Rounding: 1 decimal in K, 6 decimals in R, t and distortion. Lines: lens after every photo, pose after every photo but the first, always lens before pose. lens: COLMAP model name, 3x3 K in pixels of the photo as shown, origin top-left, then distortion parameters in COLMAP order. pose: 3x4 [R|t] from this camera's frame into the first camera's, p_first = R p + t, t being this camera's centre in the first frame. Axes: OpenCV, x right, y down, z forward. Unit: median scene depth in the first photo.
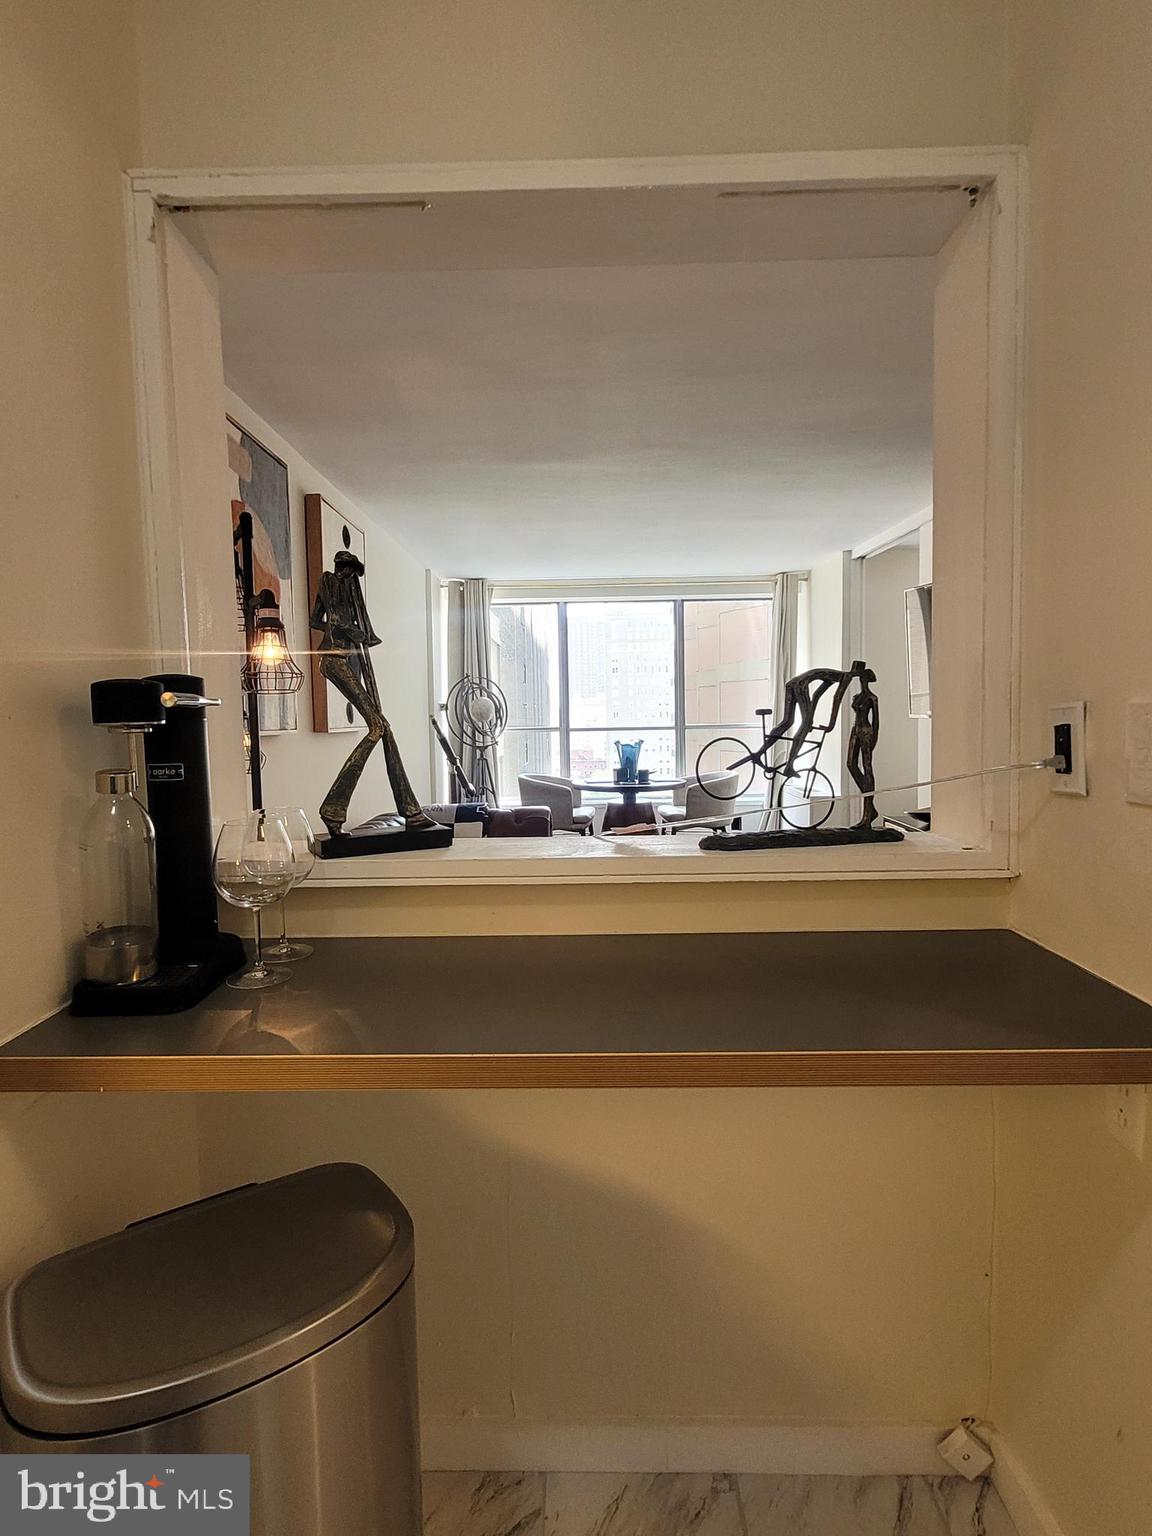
lens RADIAL K [[823.0, 0, 565.2], [0, 823.0, 769.2], [0, 0, 1]] dist [0.001773, -0.001154]
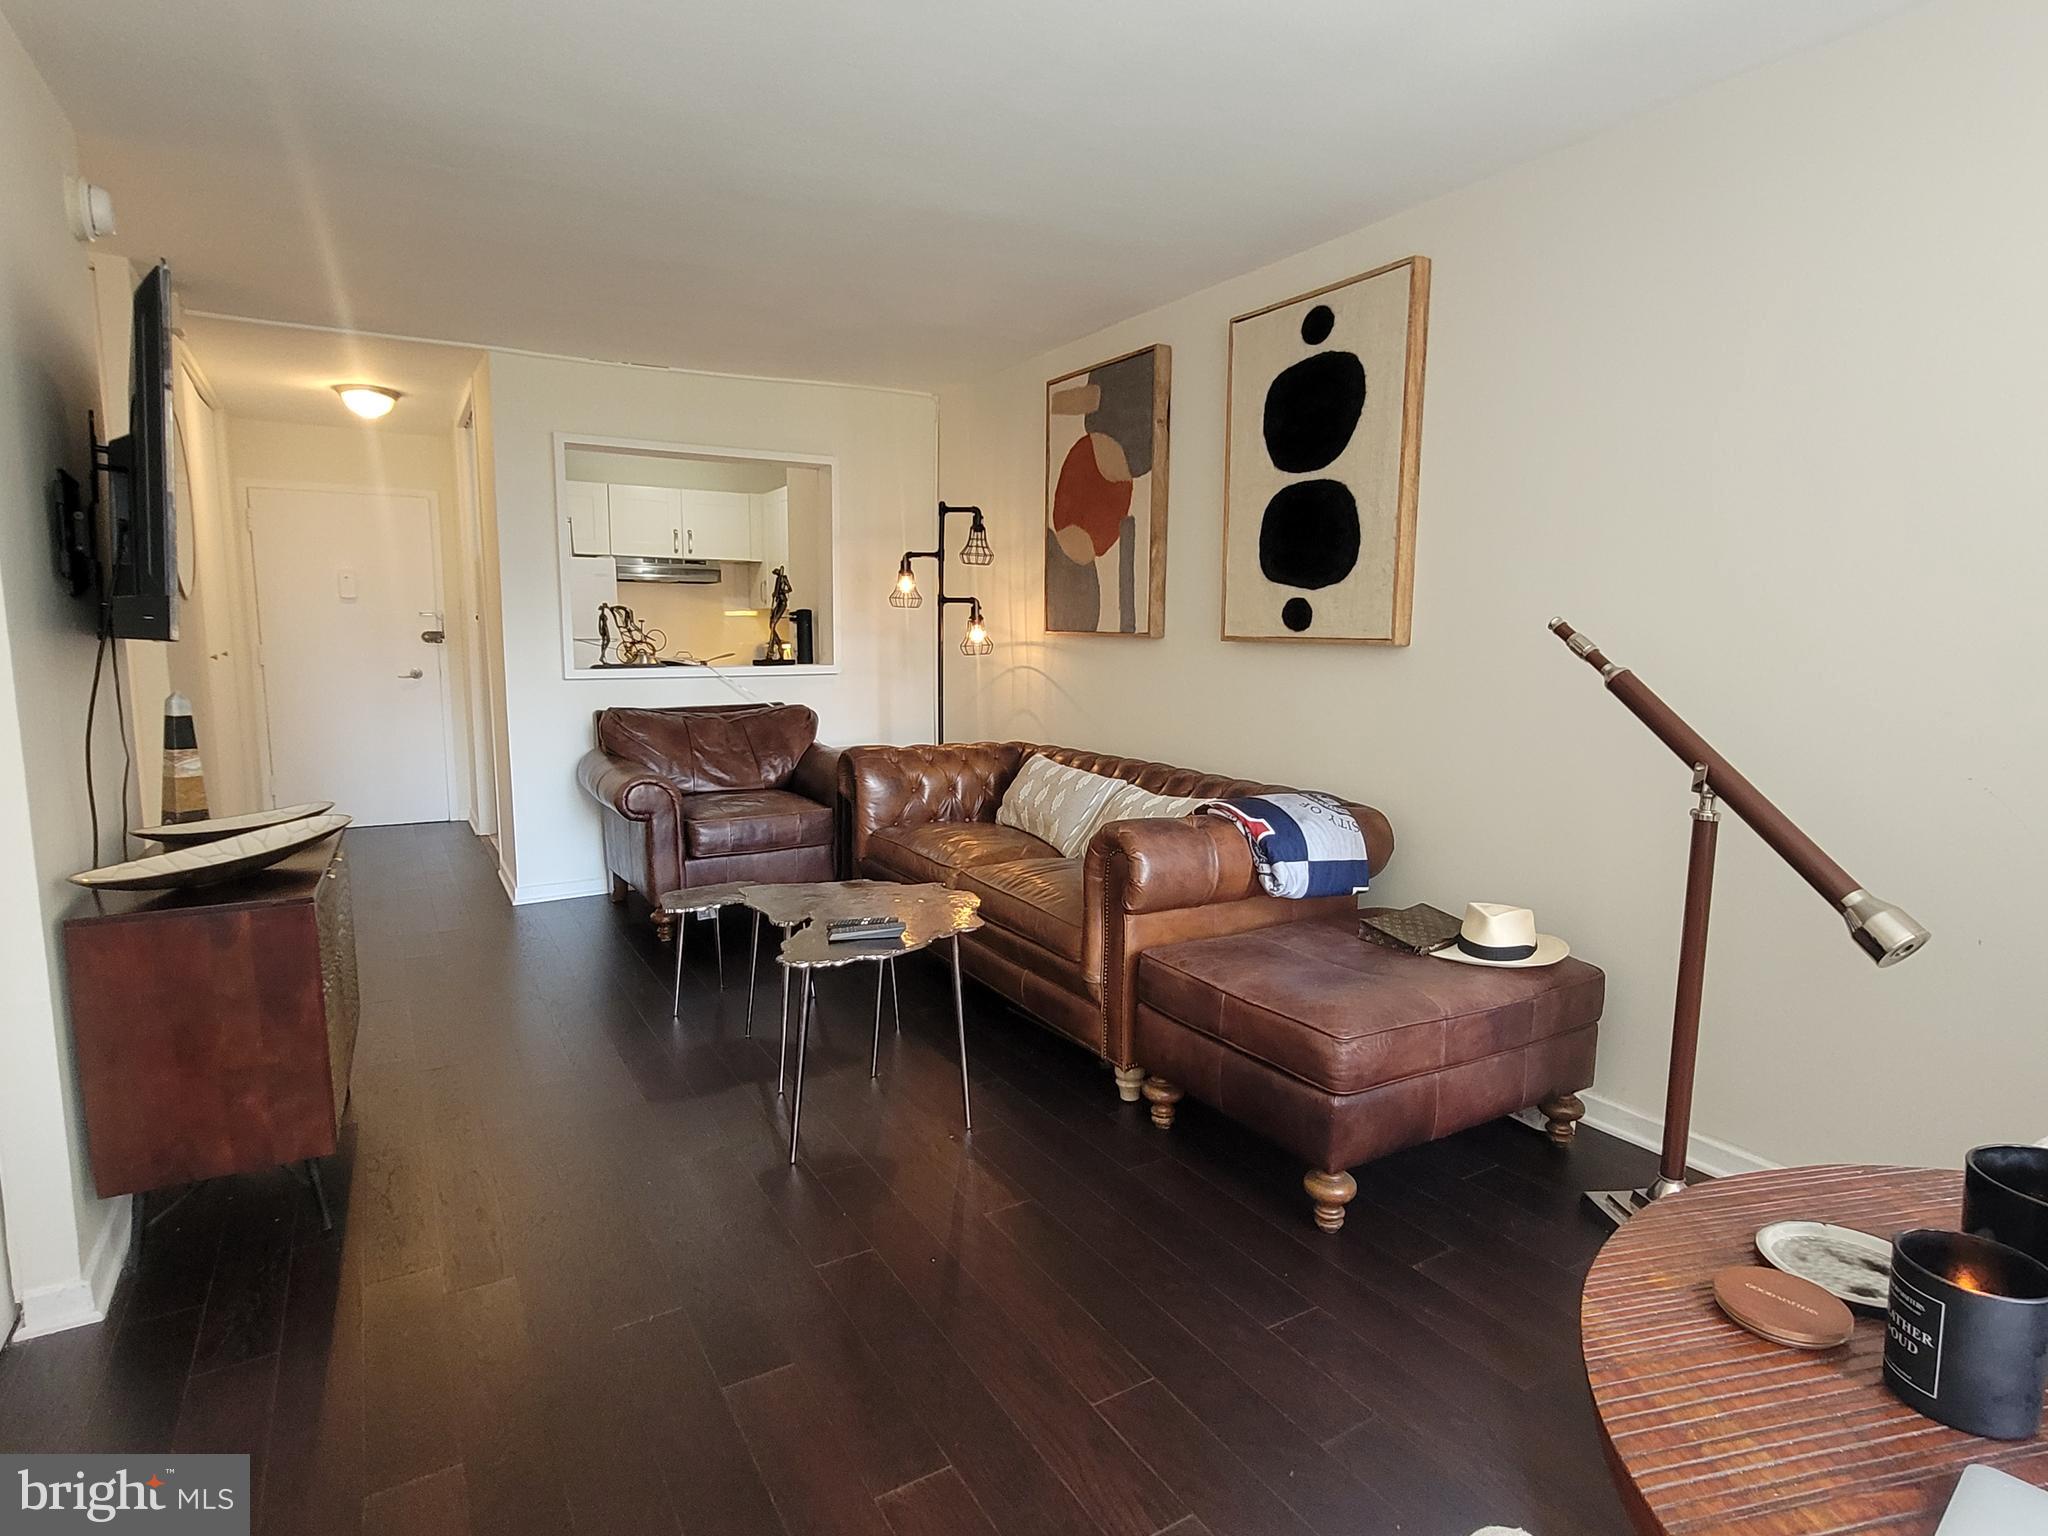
lens RADIAL K [[1097.3, 0, 1020.2], [0, 1097.3, 775.8], [0, 0, 1]] dist [0.001773, -0.001154]
pose [[-0.849818, 0.082691, -0.520550, 0.240470], [-0.027736, 0.979233, 0.200833, -0.071154], [0.526347, 0.185110, -0.829876, 1.037763]]
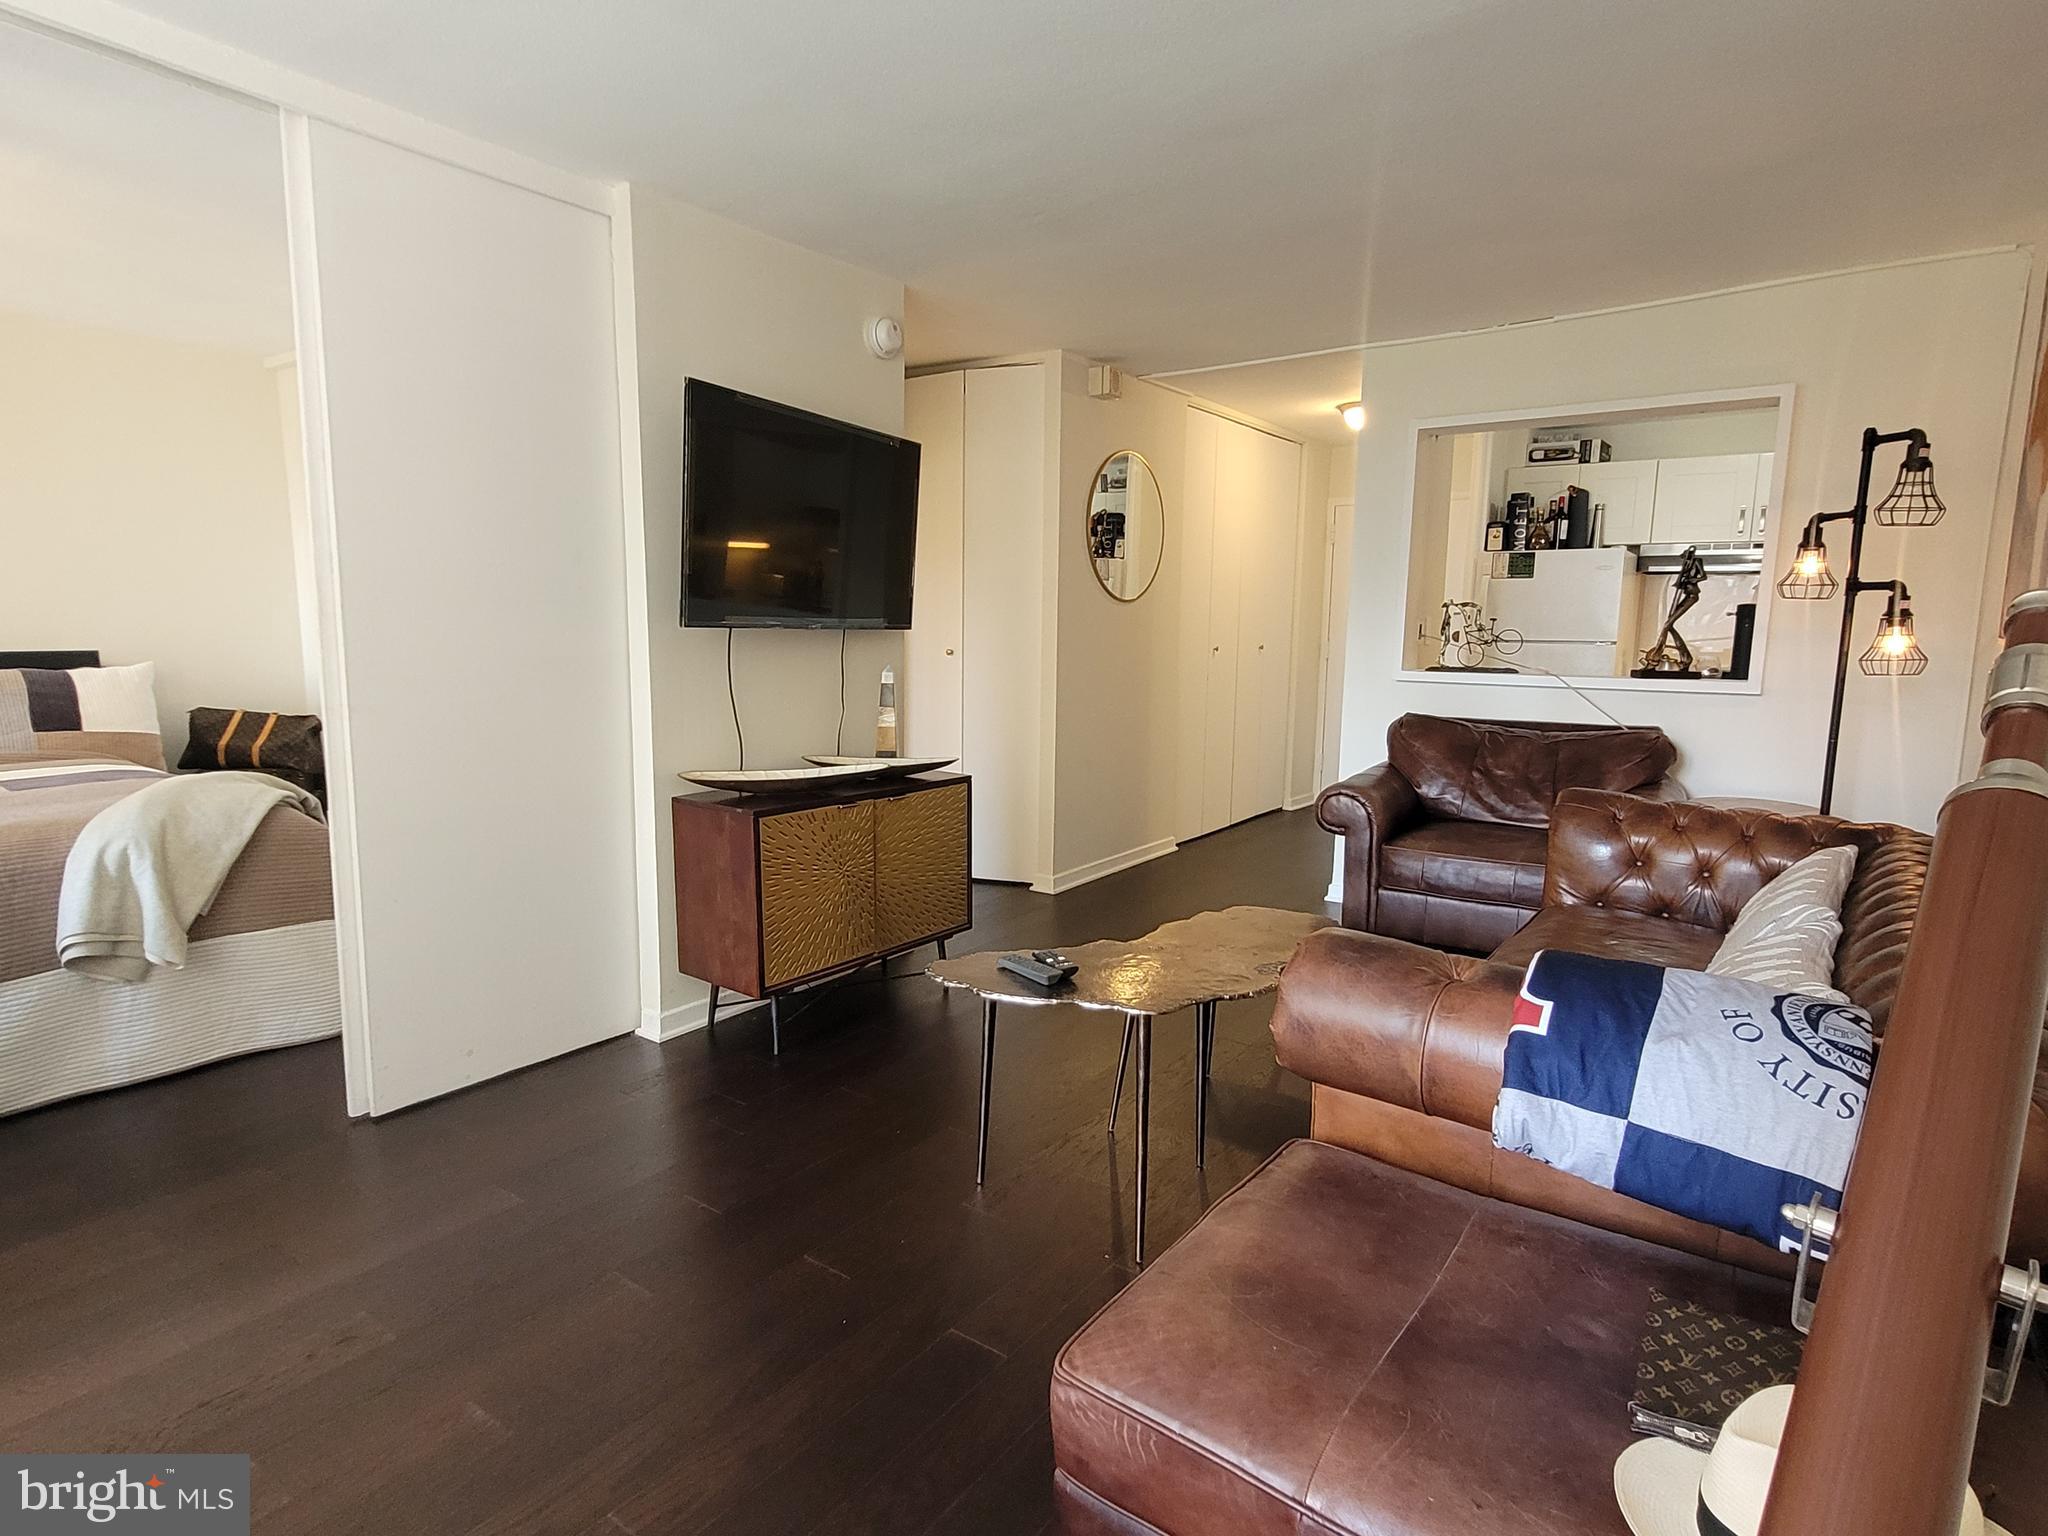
lens RADIAL K [[1097.3, 0, 1027.4], [0, 1097.3, 781.3], [0, 0, 1]] dist [0.001773, -0.001154]
pose [[-0.819628, -0.077876, 0.567578, -0.114462], [0.041135, 0.980161, 0.193889, -0.060267], [-0.571417, 0.182264, -0.800164, 0.957067]]
